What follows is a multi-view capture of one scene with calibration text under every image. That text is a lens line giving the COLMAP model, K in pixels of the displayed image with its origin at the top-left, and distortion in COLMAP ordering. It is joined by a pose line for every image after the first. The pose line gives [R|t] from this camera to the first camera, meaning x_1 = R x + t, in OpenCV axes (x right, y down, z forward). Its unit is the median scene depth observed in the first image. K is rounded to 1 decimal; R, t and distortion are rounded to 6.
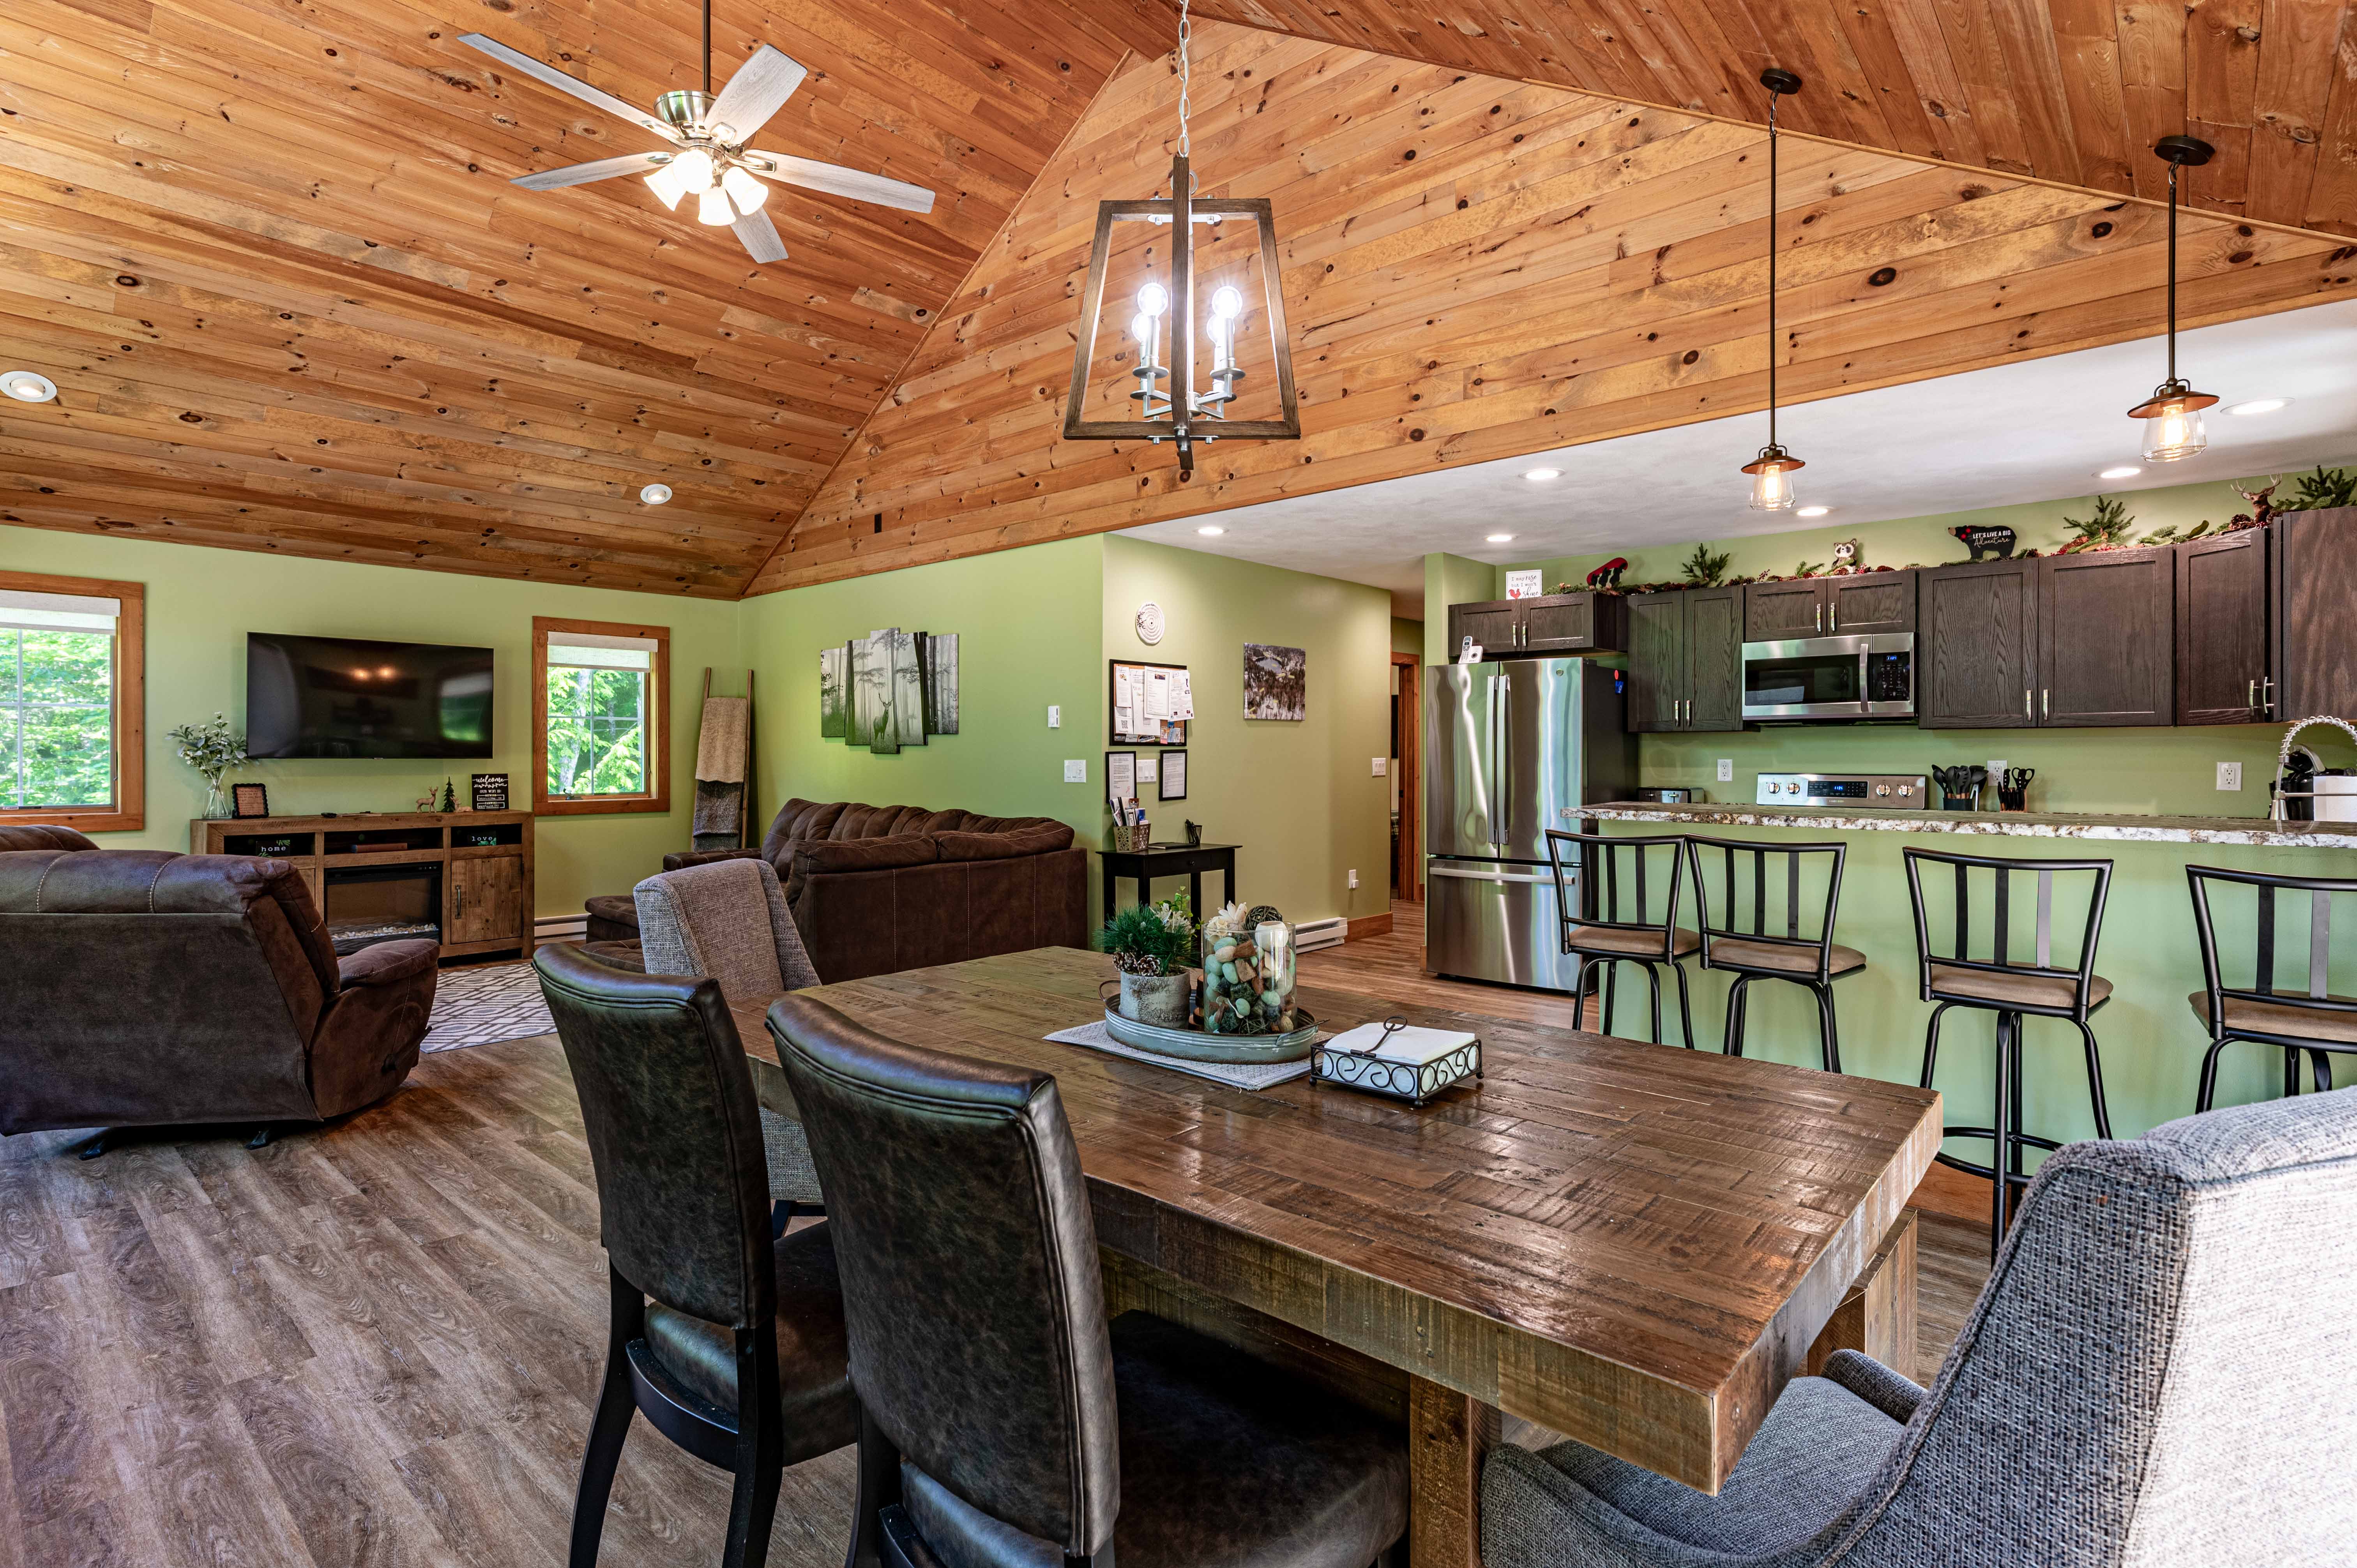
lens RADIAL K [[1150.6, 0, 1196.8], [0, 1150.6, 758.8], [0, 0, 1]] dist [0.000210, 0.001000]
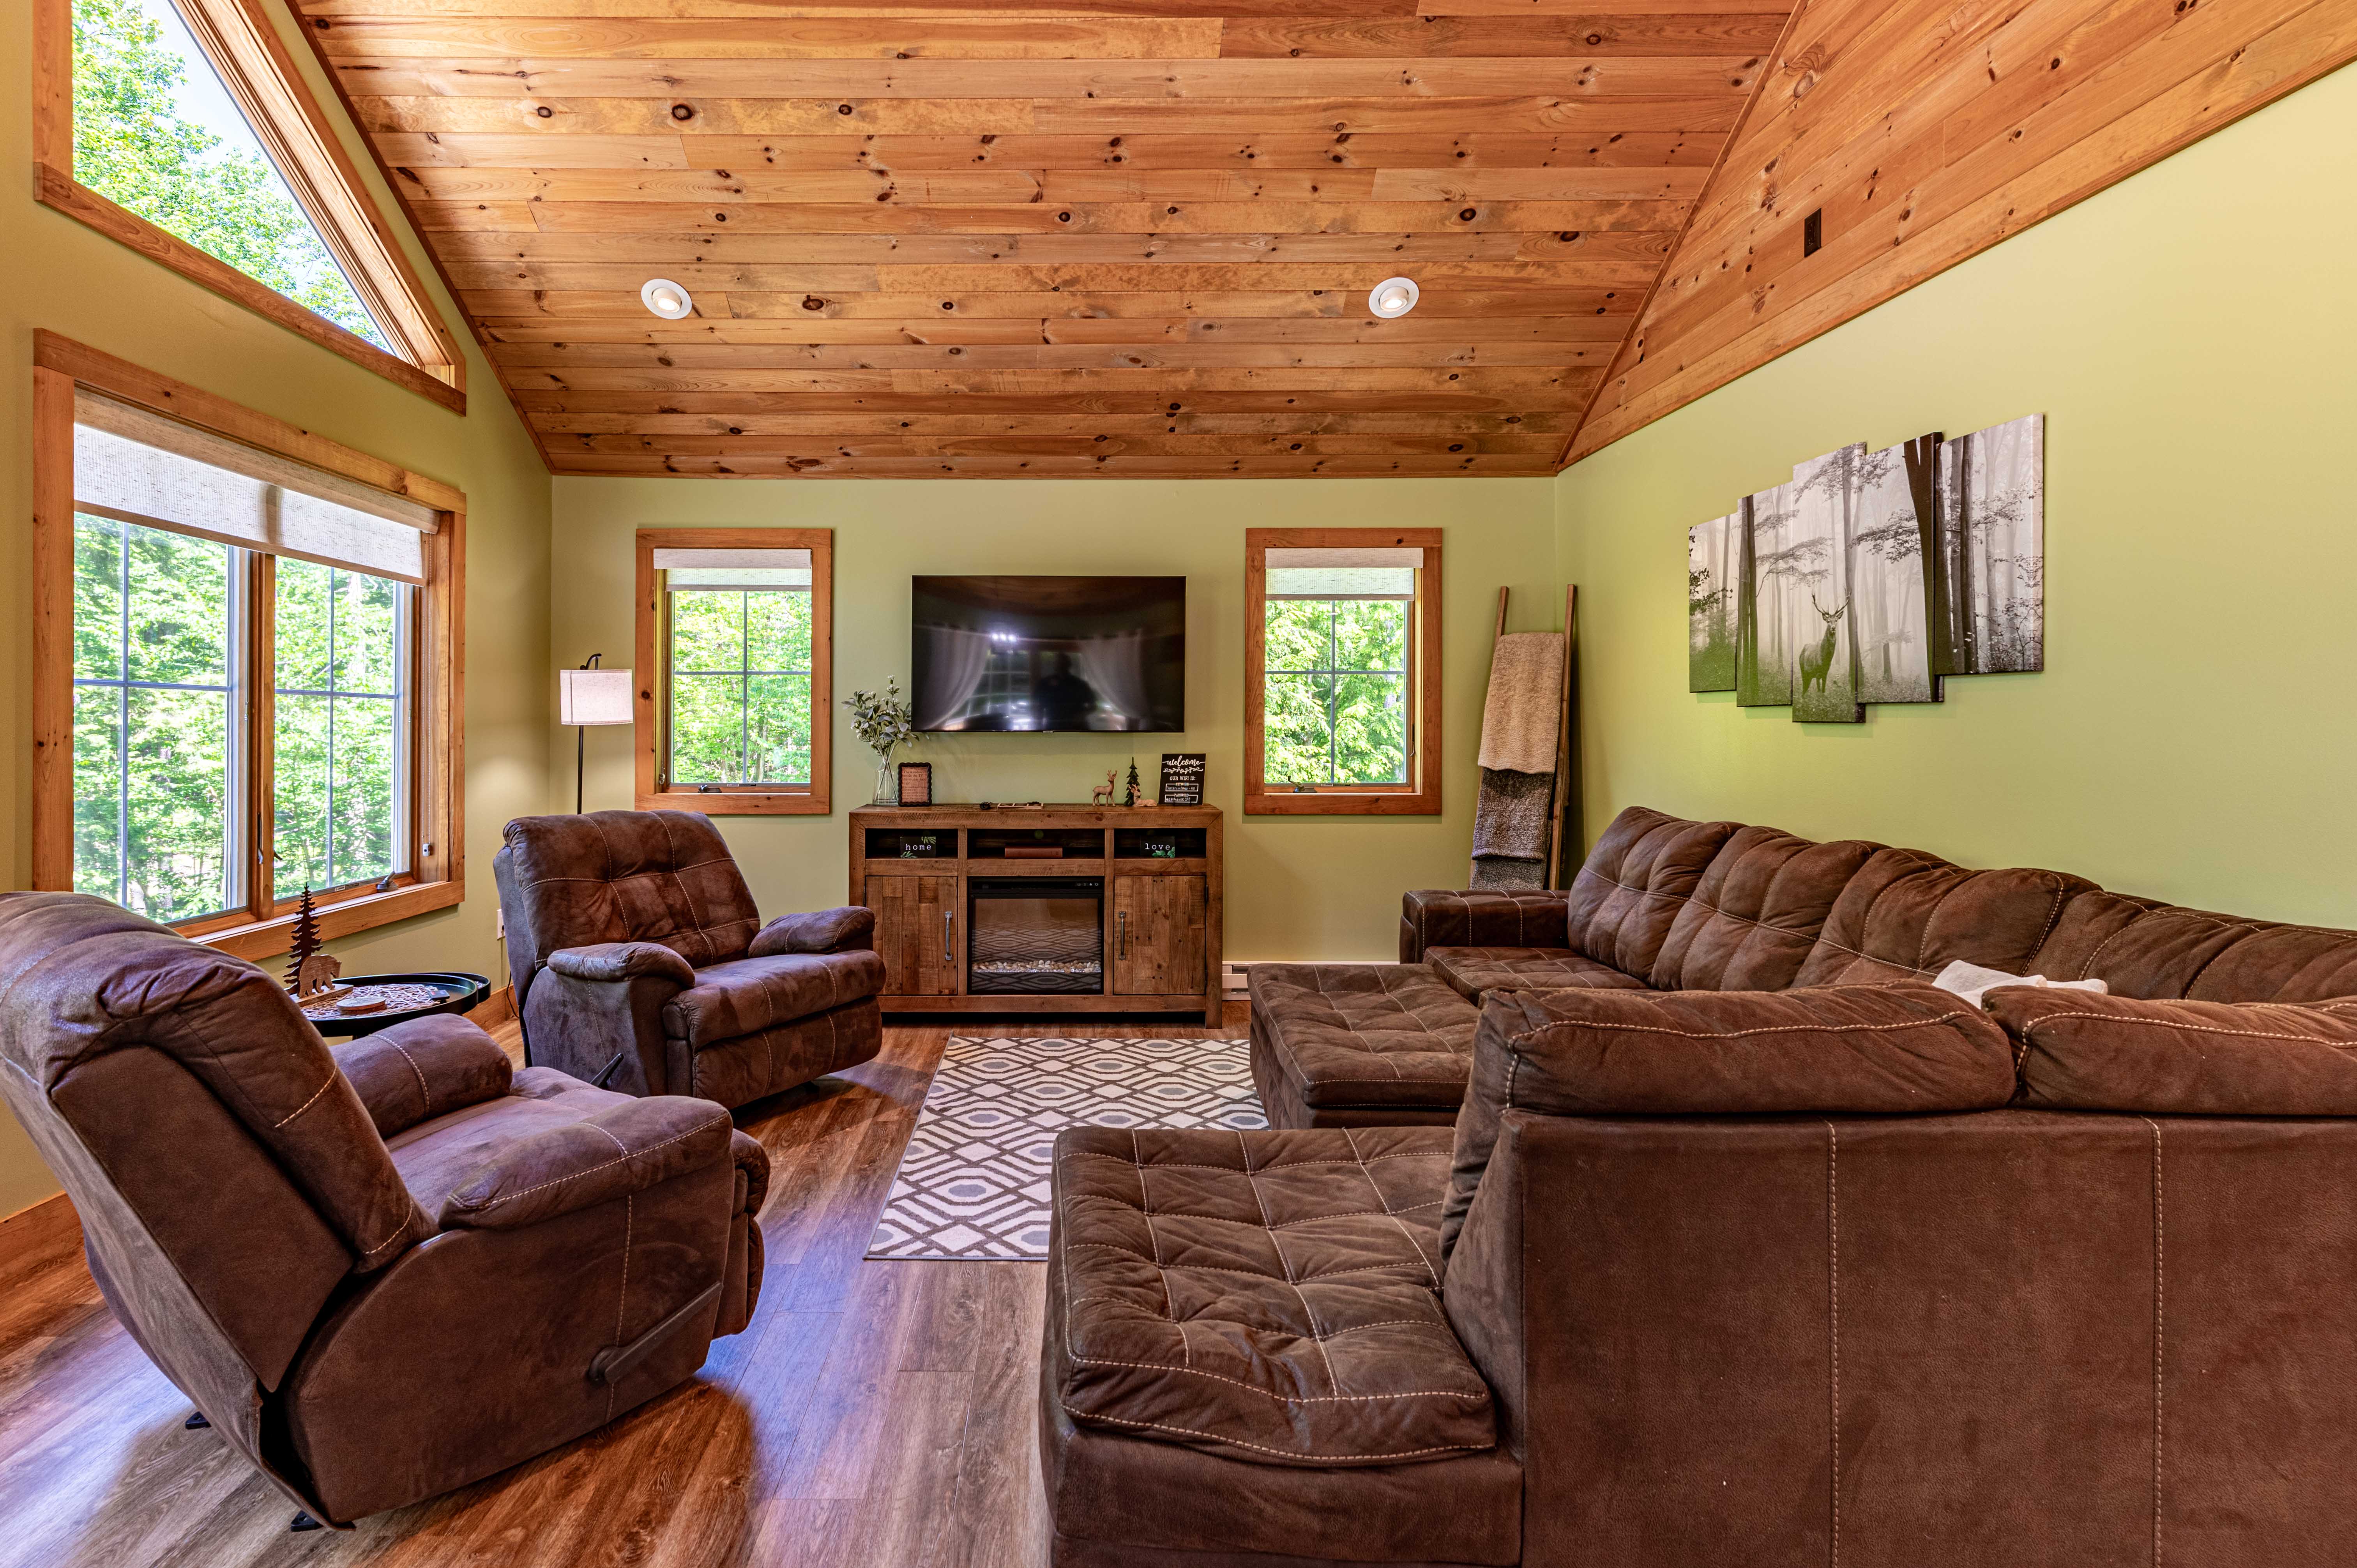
lens RADIAL K [[1150.6, 0, 1057.5], [0, 1150.6, 734.4], [0, 0, 1]] dist [0.000210, 0.001000]
pose [[0.647240, 0.004183, -0.762275, -0.123030], [-0.001731, 0.999990, 0.004018, -0.001542], [0.762284, -0.001282, 0.647241, 0.482261]]
